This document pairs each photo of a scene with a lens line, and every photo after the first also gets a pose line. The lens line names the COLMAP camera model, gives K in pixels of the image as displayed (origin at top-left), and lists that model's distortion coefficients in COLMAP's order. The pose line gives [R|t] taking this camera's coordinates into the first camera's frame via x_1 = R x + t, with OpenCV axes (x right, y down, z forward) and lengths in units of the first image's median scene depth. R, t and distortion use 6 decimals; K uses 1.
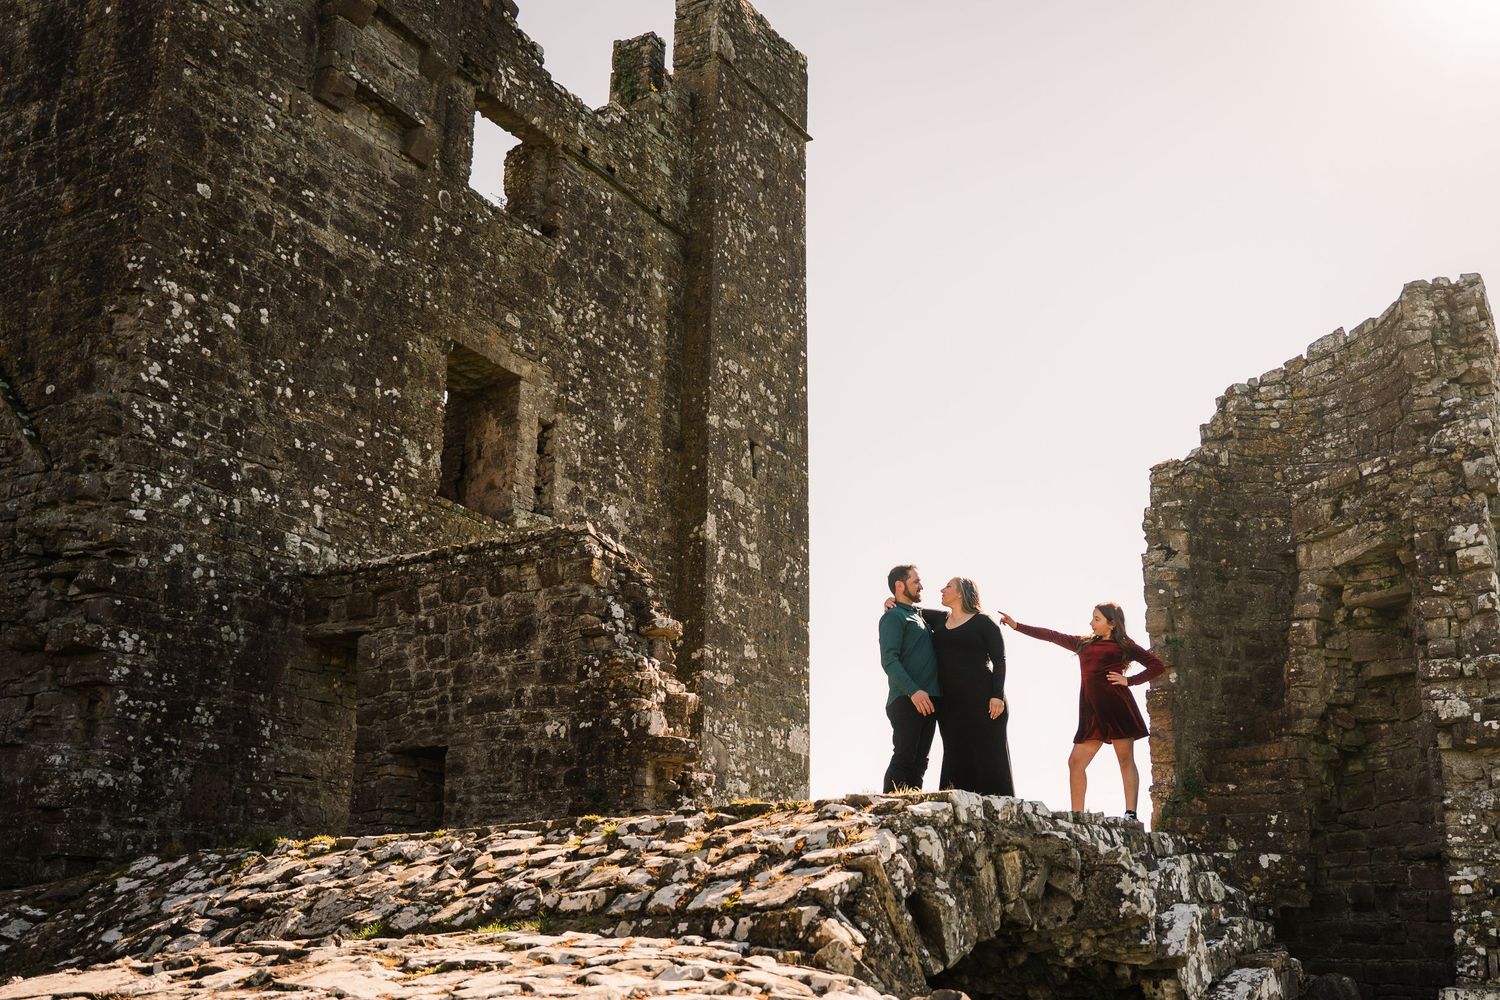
lens RADIAL K [[1453.8, 0, 753.6], [0, 1453.8, 503.4], [0, 0, 1]] dist [-0.001061, 0.000000]
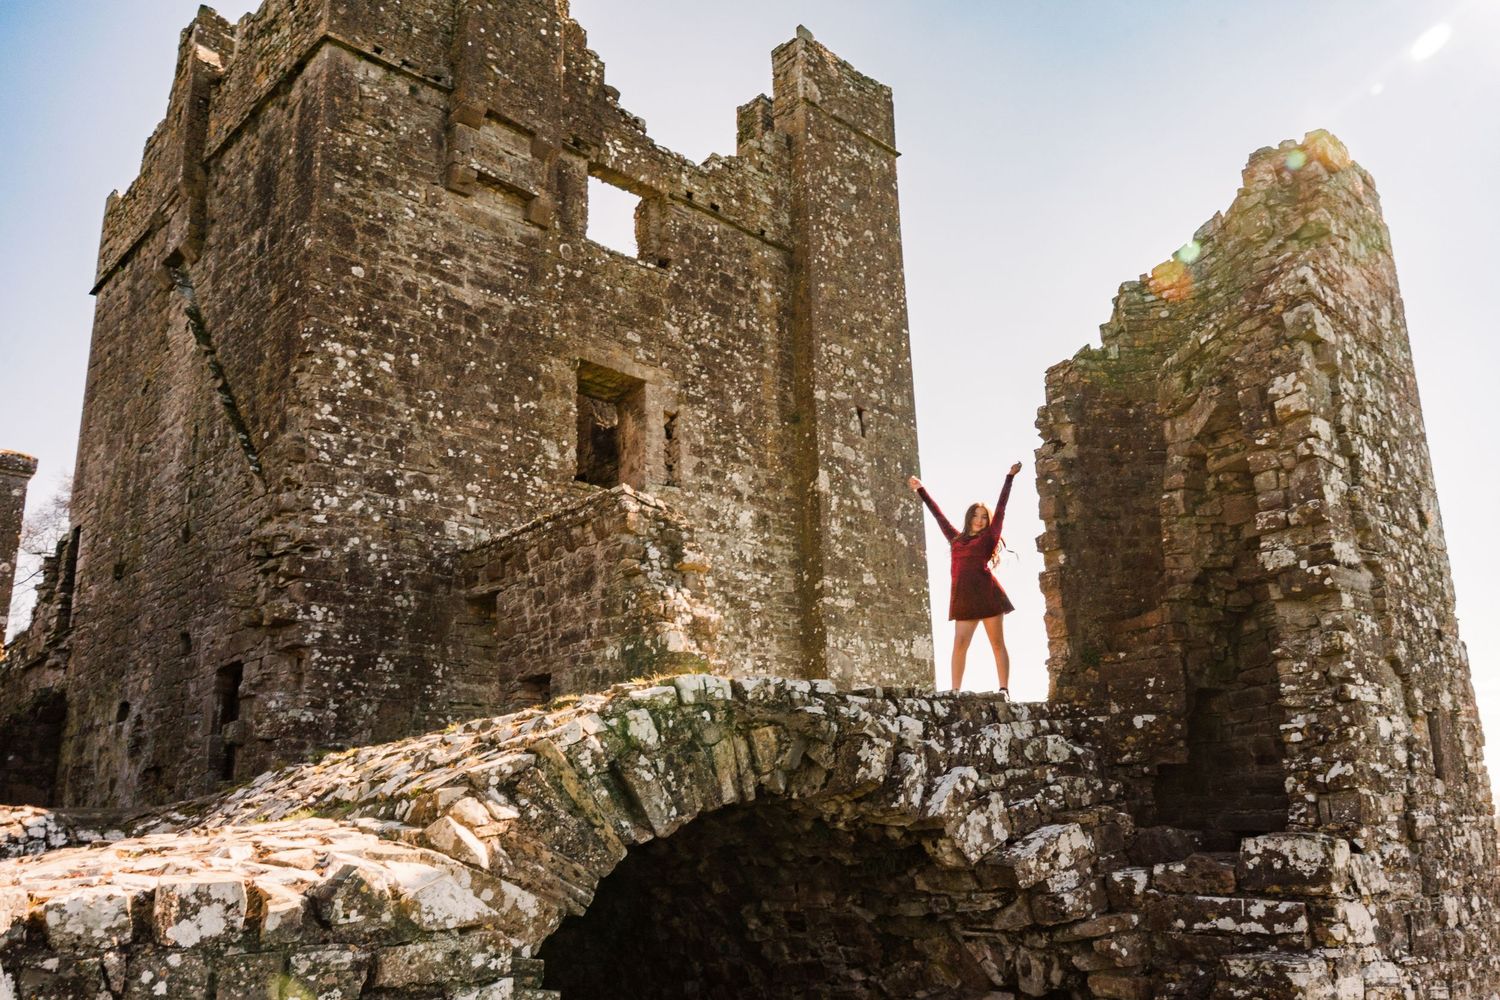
lens RADIAL K [[1111.2, 0, 748.1], [0, 1111.2, 511.6], [0, 0, 1]] dist [0.006623, -0.026770]
pose [[0.959280, -0.112124, -0.259251, 0.216684], [0.118100, 0.992973, 0.007542, 0.039208], [0.256583, -0.037852, 0.965781, 0.110217]]
